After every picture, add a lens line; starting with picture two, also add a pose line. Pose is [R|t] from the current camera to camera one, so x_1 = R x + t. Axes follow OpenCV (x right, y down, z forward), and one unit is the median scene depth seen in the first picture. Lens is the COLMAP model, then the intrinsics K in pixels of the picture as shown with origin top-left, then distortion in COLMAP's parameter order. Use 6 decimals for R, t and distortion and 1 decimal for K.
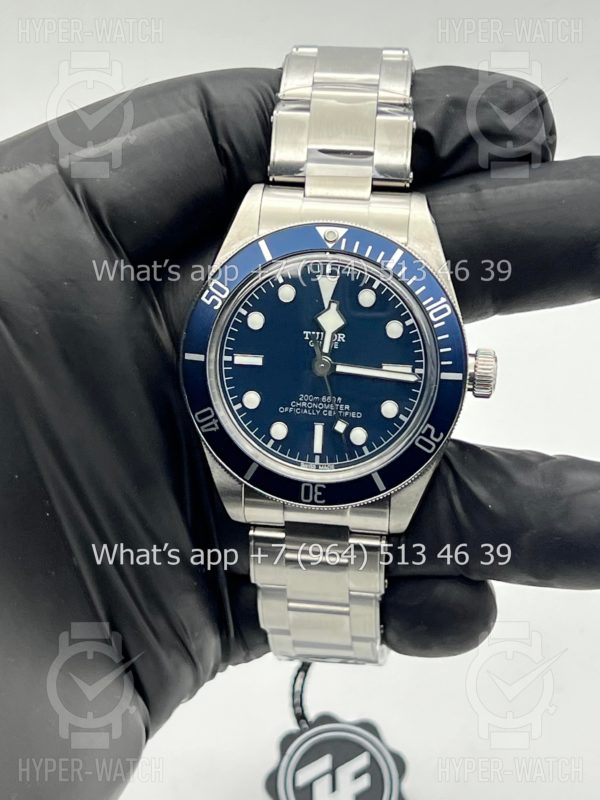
lens RADIAL K [[1842.4, 0, 299.7], [0, 1842.4, 396.6], [0, 0, 1]] dist [0.150074, 0.000000]
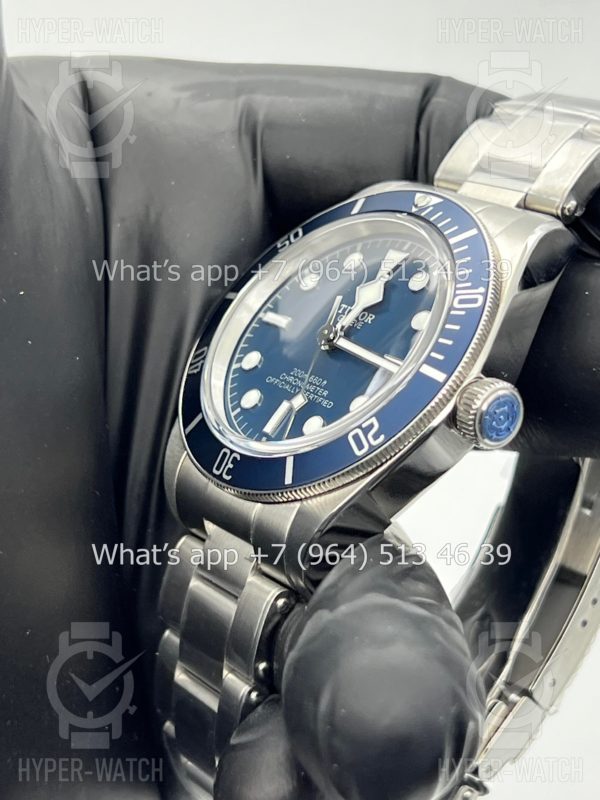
lens RADIAL K [[1842.4, 0, 297.6], [0, 1842.4, 402.8], [0, 0, 1]] dist [0.150074, 0.000000]
pose [[0.681096, 0.262166, -0.683650, 0.536085], [-0.593827, 0.744011, -0.306296, 0.247175], [0.428343, 0.614587, 0.662424, 0.498932]]
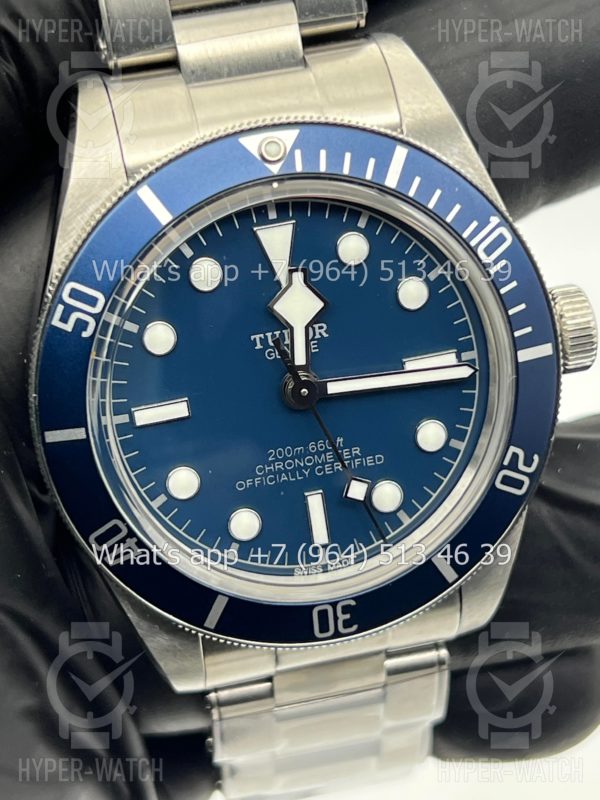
lens RADIAL K [[1842.4, 0, 293.6], [0, 1842.4, 404.6], [0, 0, 1]] dist [0.150074, 0.000000]
pose [[0.937483, -0.253043, 0.238947, -0.118725], [0.225897, 0.964705, 0.135336, -0.085636], [-0.264759, -0.072897, 0.961555, 0.482863]]
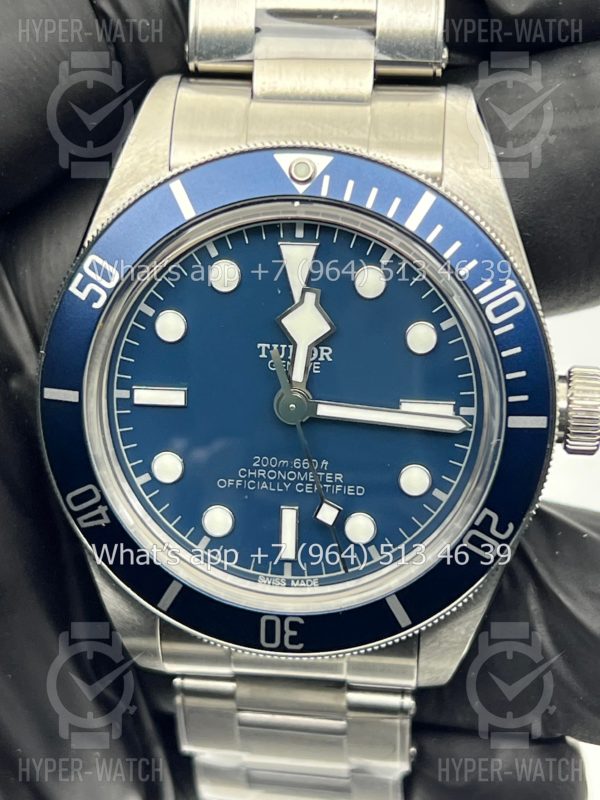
lens RADIAL K [[1842.4, 0, 304.3], [0, 1842.4, 396.4], [0, 0, 1]] dist [0.150074, 0.000000]
pose [[0.999696, -0.024398, 0.003634, 0.013869], [0.024116, 0.997659, 0.063993, -0.054710], [-0.005187, -0.063886, 0.997944, 0.446338]]
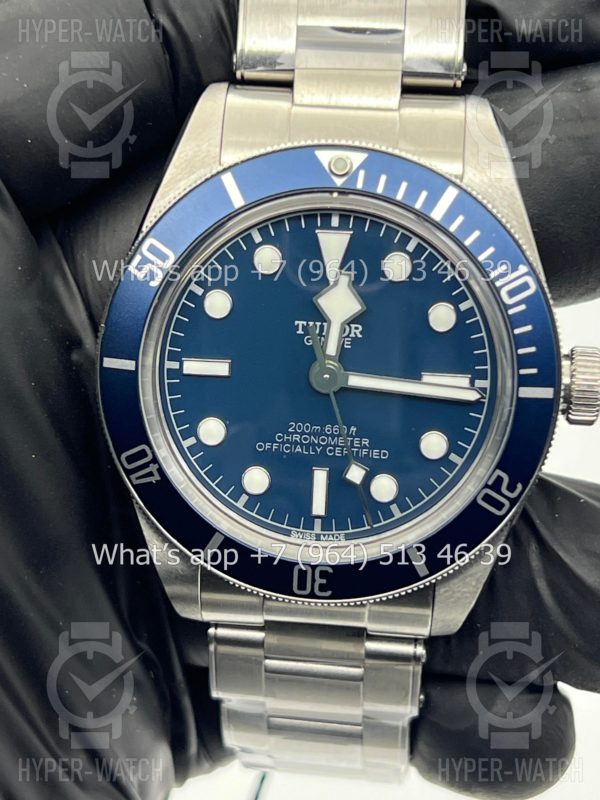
lens RADIAL K [[1842.4, 0, 296.6], [0, 1842.4, 402.0], [0, 0, 1]] dist [0.150074, 0.000000]
pose [[0.999263, -0.009330, 0.037237, -0.020693], [0.008139, 0.999454, 0.032017, -0.028002], [-0.037515, -0.031690, 0.998793, 0.379528]]
